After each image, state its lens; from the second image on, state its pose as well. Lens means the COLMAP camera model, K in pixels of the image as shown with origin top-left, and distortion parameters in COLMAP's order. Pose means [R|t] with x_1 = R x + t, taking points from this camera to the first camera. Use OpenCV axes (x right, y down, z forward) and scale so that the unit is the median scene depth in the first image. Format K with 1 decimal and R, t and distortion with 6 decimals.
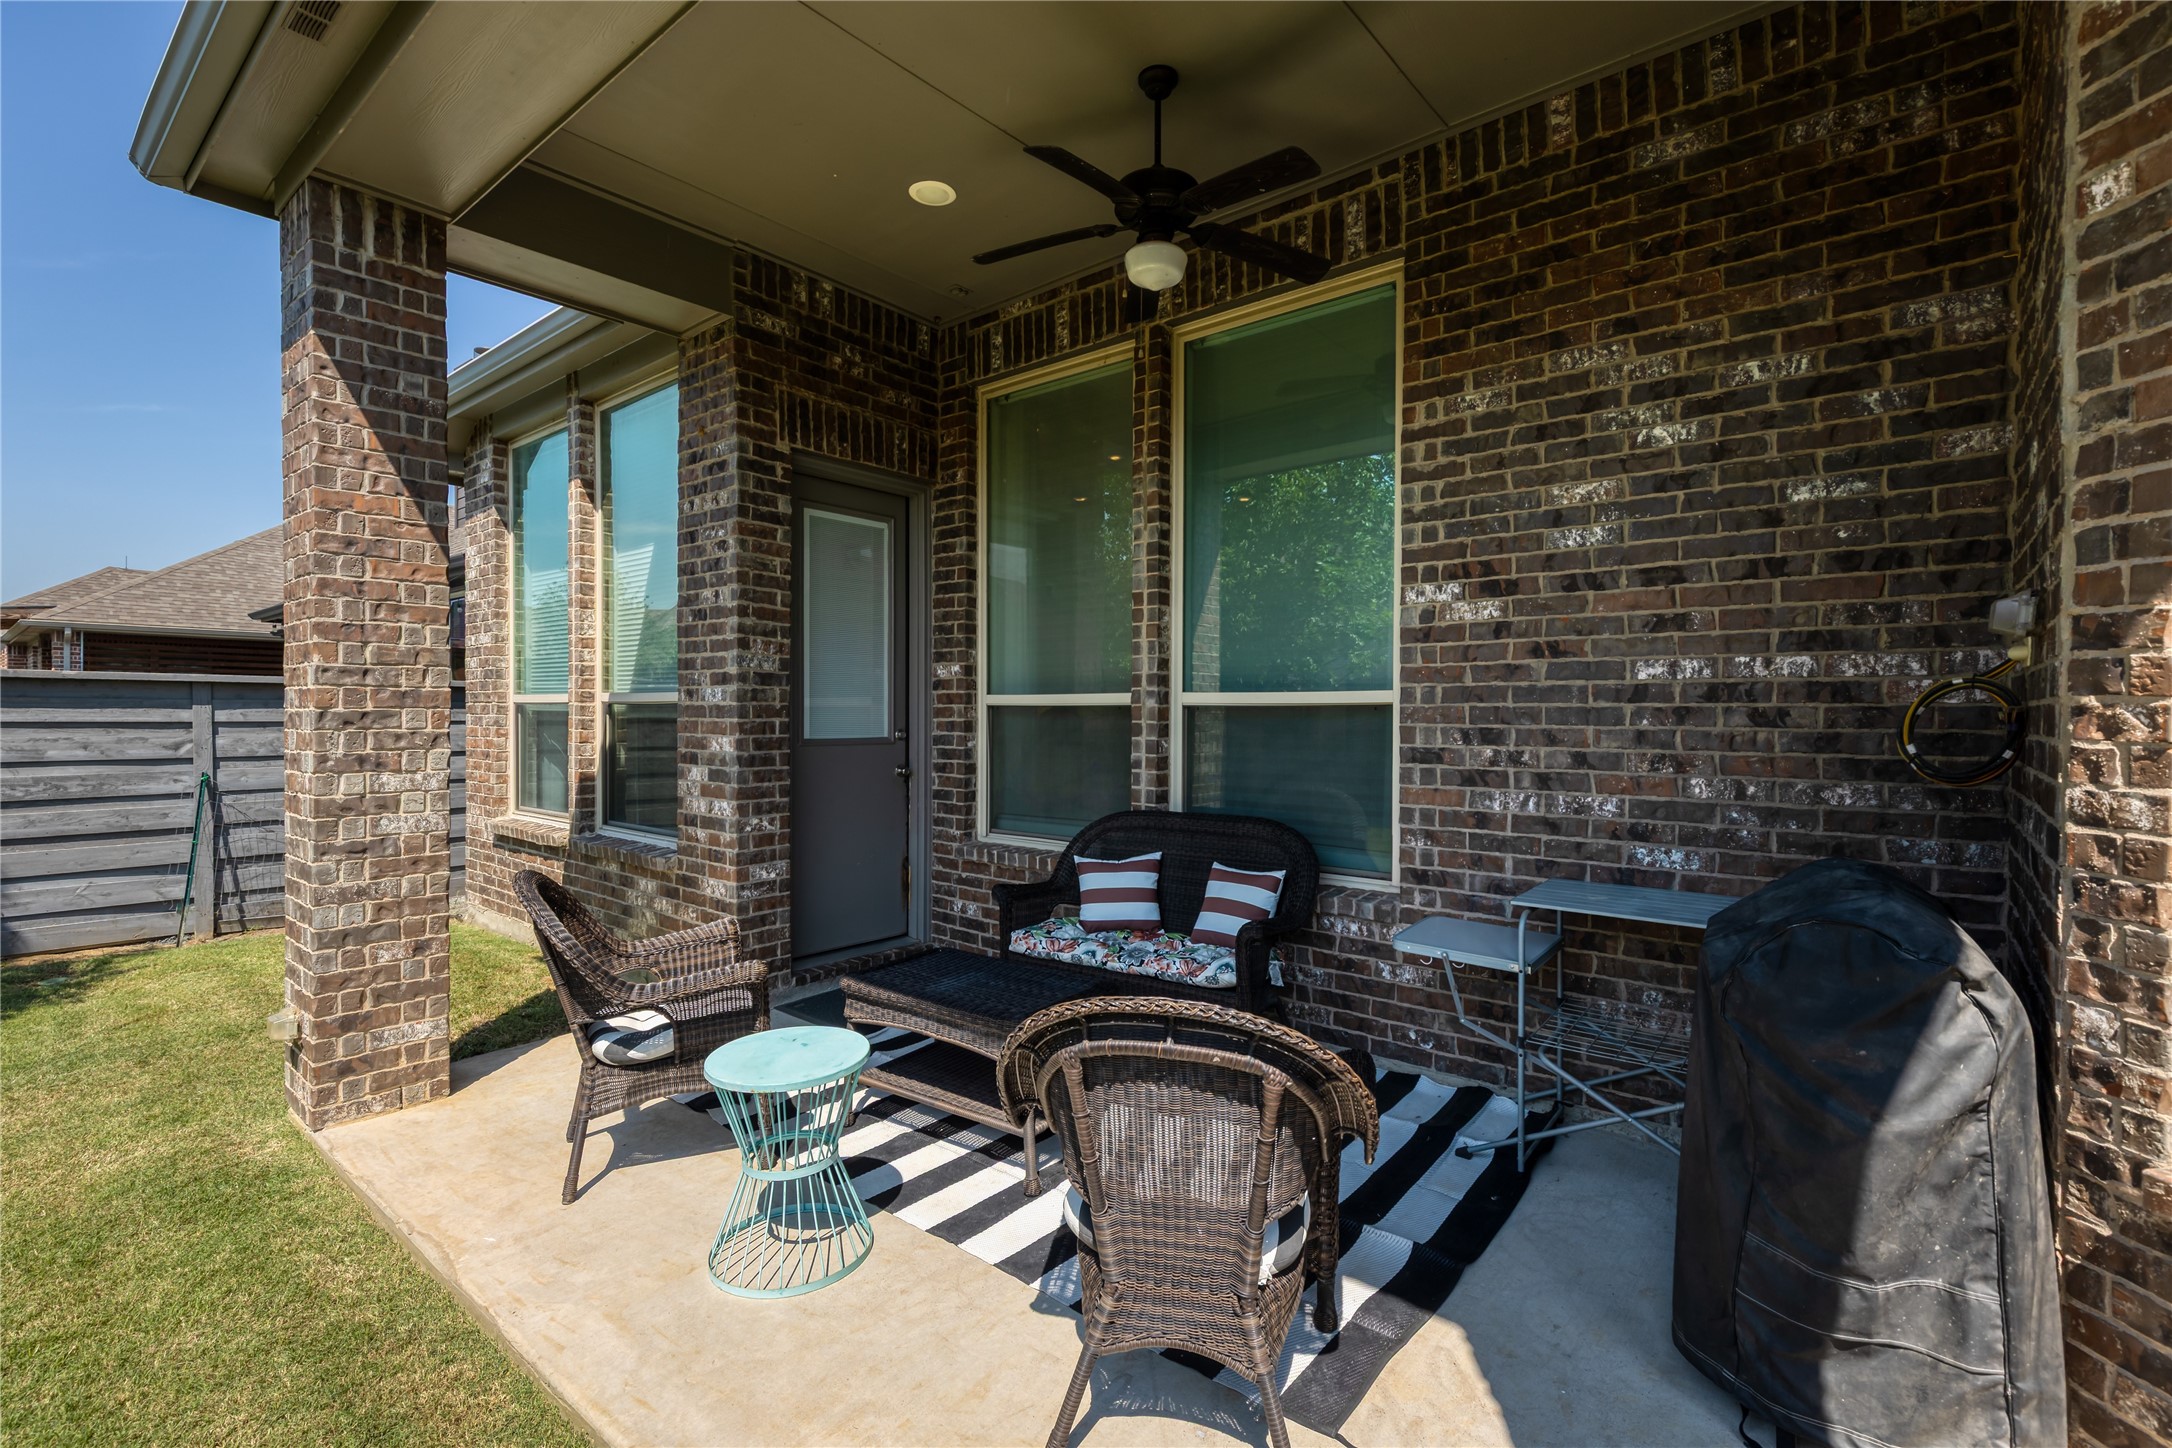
lens RADIAL K [[982.8, 0, 1080.7], [0, 982.8, 719.0], [0, 0, 1]] dist [0.004425, -0.000099]
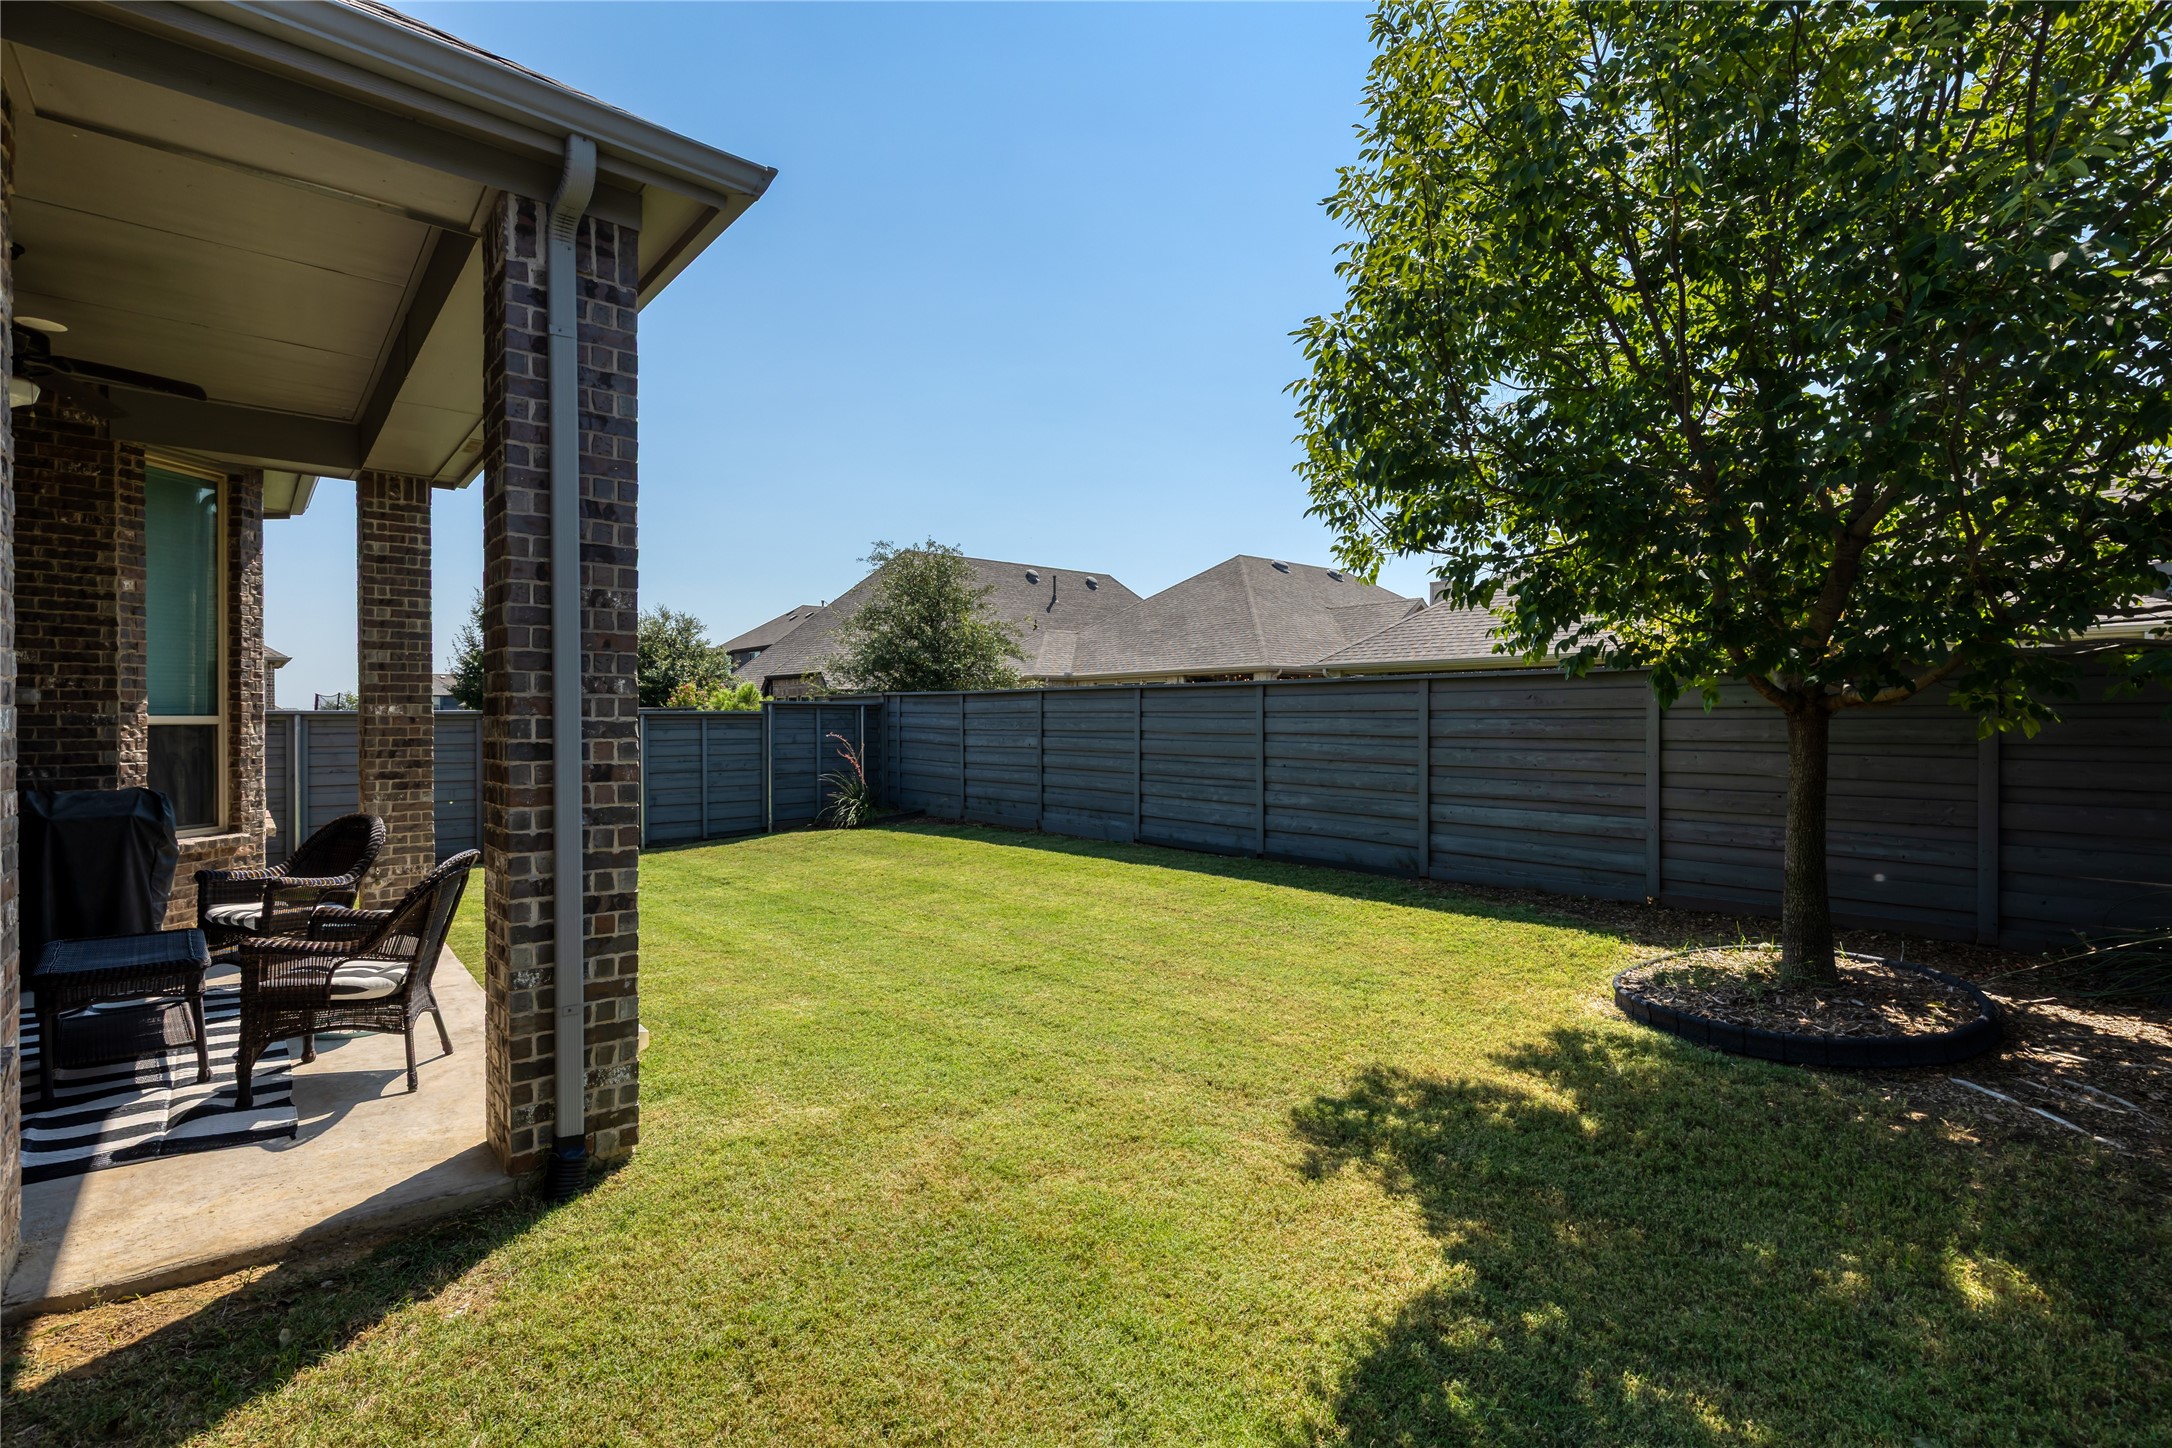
lens RADIAL K [[982.8, 0, 1086.9], [0, 982.8, 722.5], [0, 0, 1]] dist [0.004425, -0.000099]
pose [[-0.983884, -0.003100, 0.178782, -1.514421], [-0.001090, 0.999935, 0.011339, -0.037465], [-0.178806, 0.010961, -0.983823, 1.935278]]
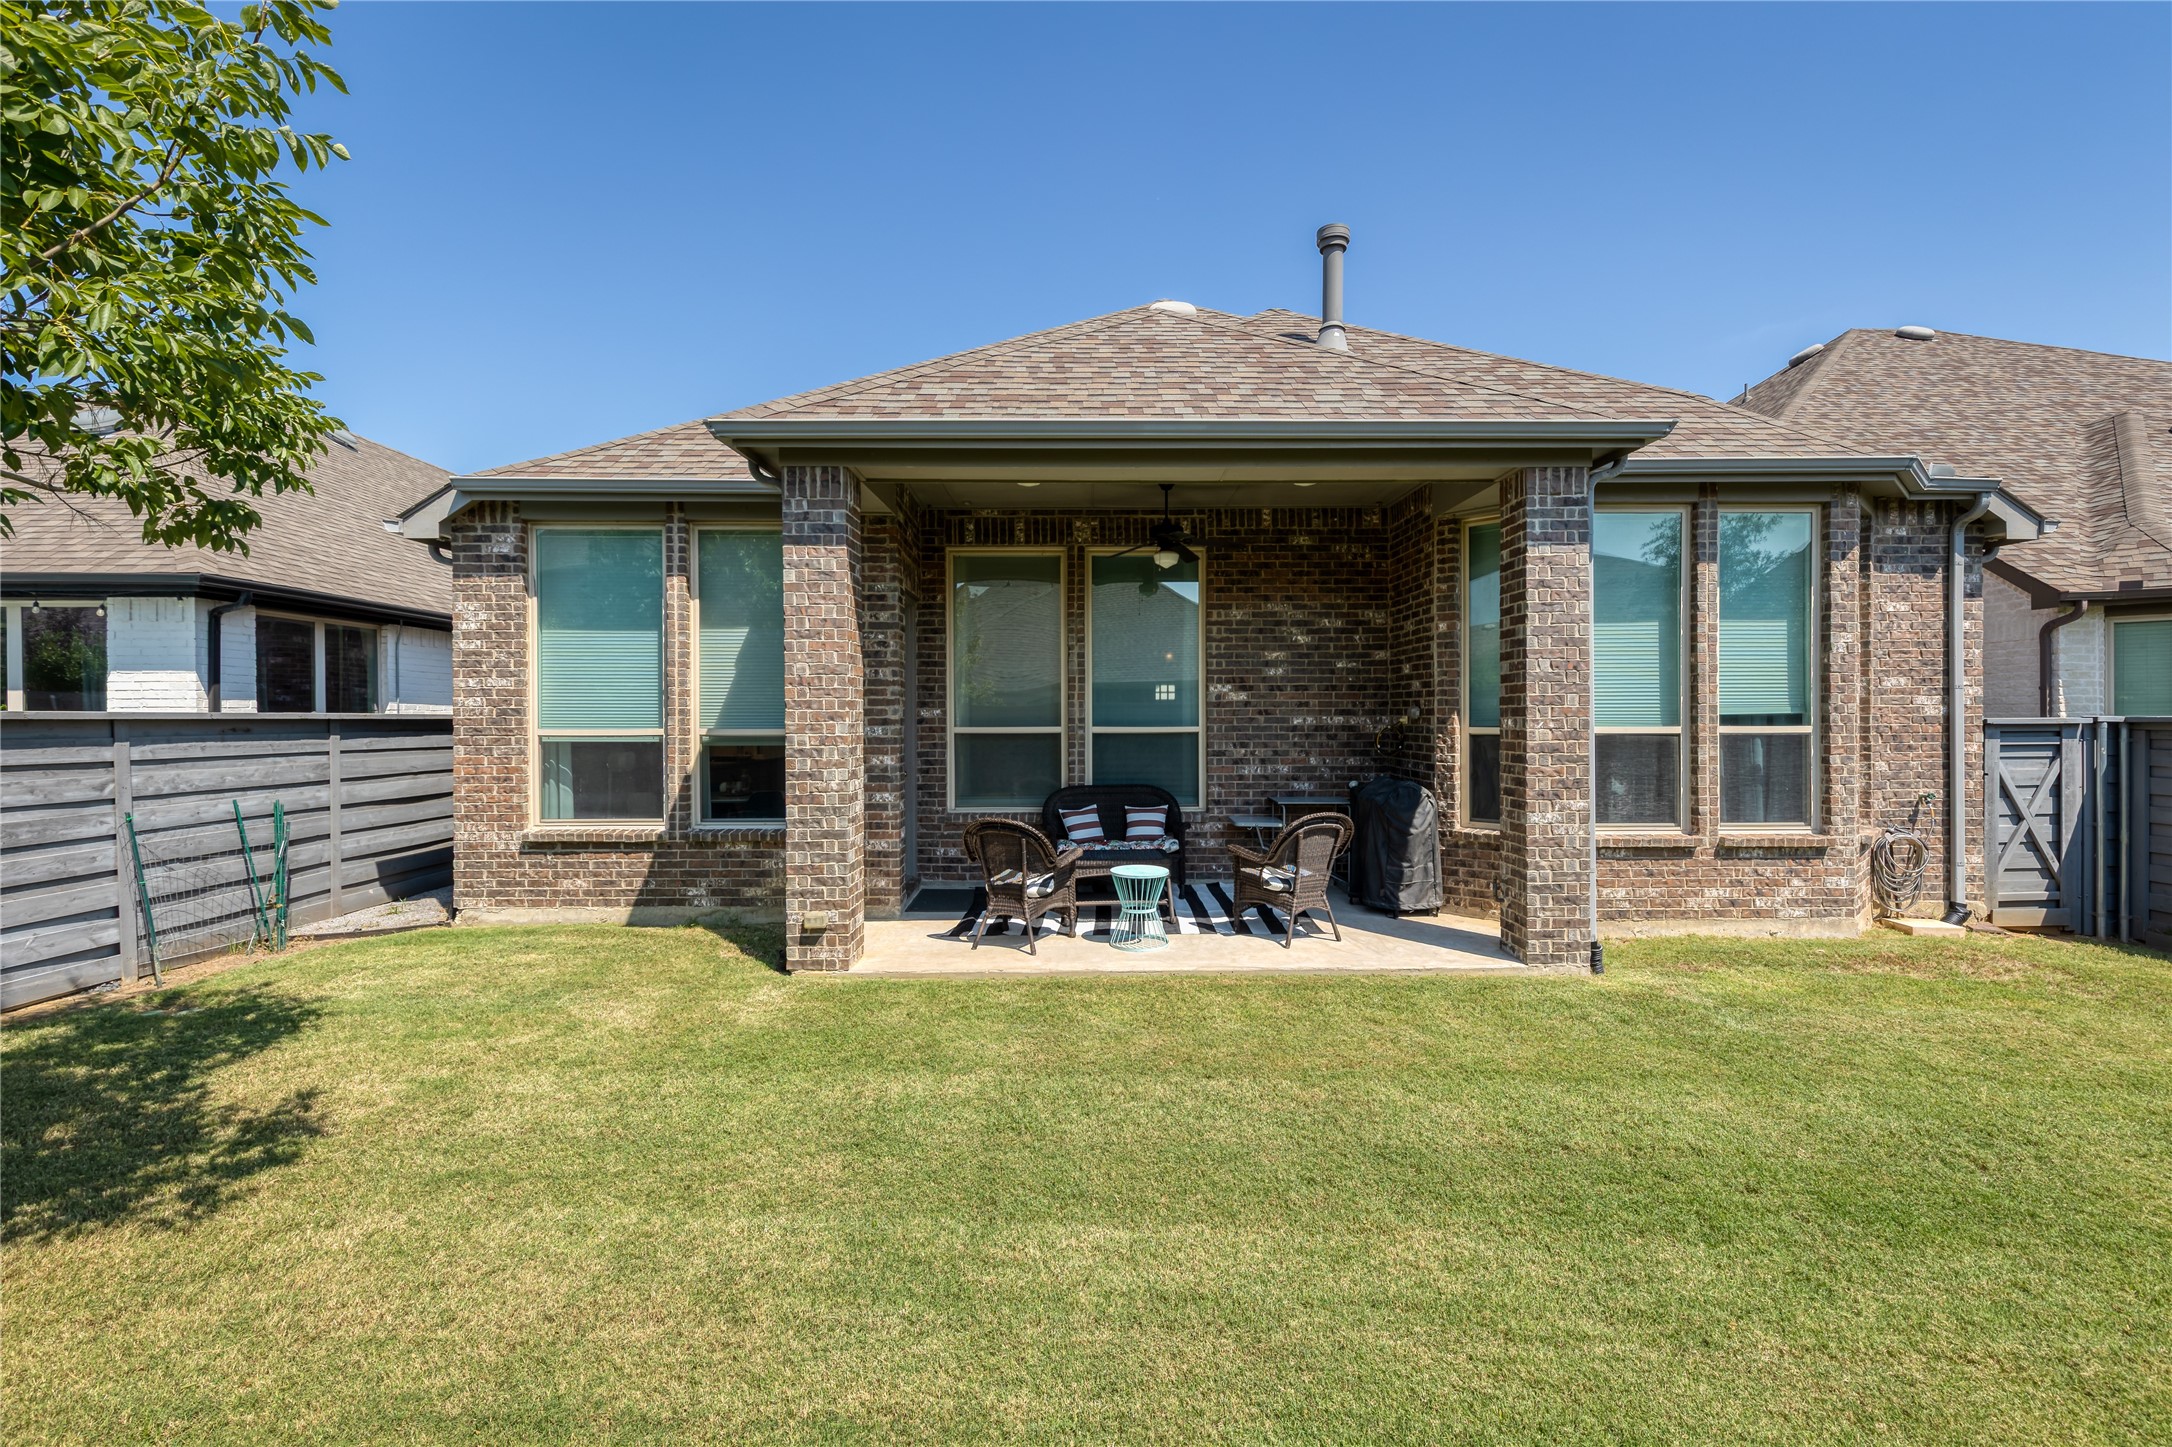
lens RADIAL K [[982.8, 0, 1089.2], [0, 982.8, 719.8], [0, 0, 1]] dist [0.004425, -0.000099]
pose [[0.758024, -0.008094, 0.652177, -1.621231], [0.010826, 0.999941, -0.000173, -0.054038], [-0.652137, 0.007191, 0.758067, -0.715546]]
